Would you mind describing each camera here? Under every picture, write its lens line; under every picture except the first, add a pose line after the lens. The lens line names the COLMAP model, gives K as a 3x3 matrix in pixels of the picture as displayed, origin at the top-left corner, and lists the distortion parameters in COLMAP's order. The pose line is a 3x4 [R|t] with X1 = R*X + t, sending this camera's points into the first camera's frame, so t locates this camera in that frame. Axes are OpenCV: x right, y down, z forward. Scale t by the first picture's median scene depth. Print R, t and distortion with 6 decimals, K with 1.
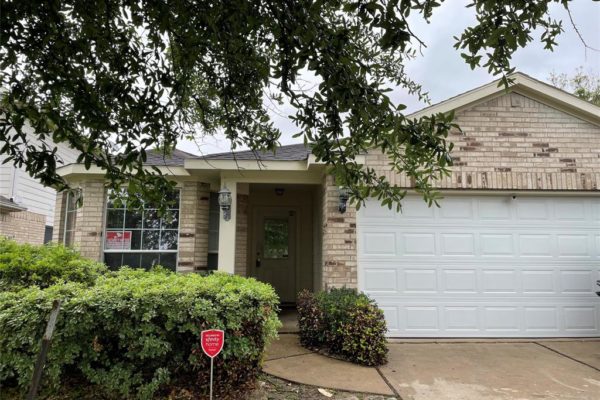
lens RADIAL K [[453.8, 0, 300.6], [0, 453.8, 200.0], [0, 0, 1]] dist [0.009689, 0.000272]
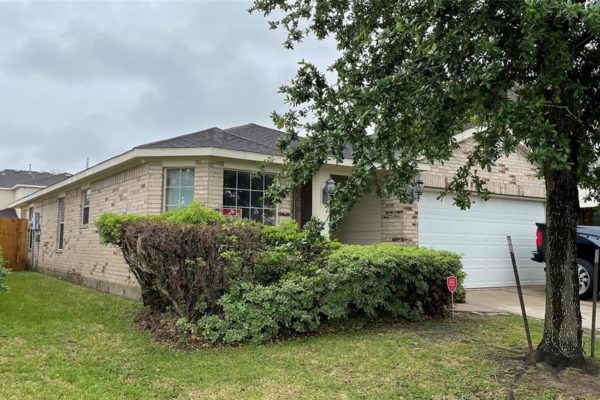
lens RADIAL K [[453.8, 0, 300.0], [0, 453.8, 200.1], [0, 0, 1]] dist [0.009689, 0.000272]
pose [[0.895565, 0.053066, 0.441754, -0.760398], [-0.076190, 0.996487, 0.034756, -0.004701], [-0.438358, -0.064784, 0.896463, -0.089232]]
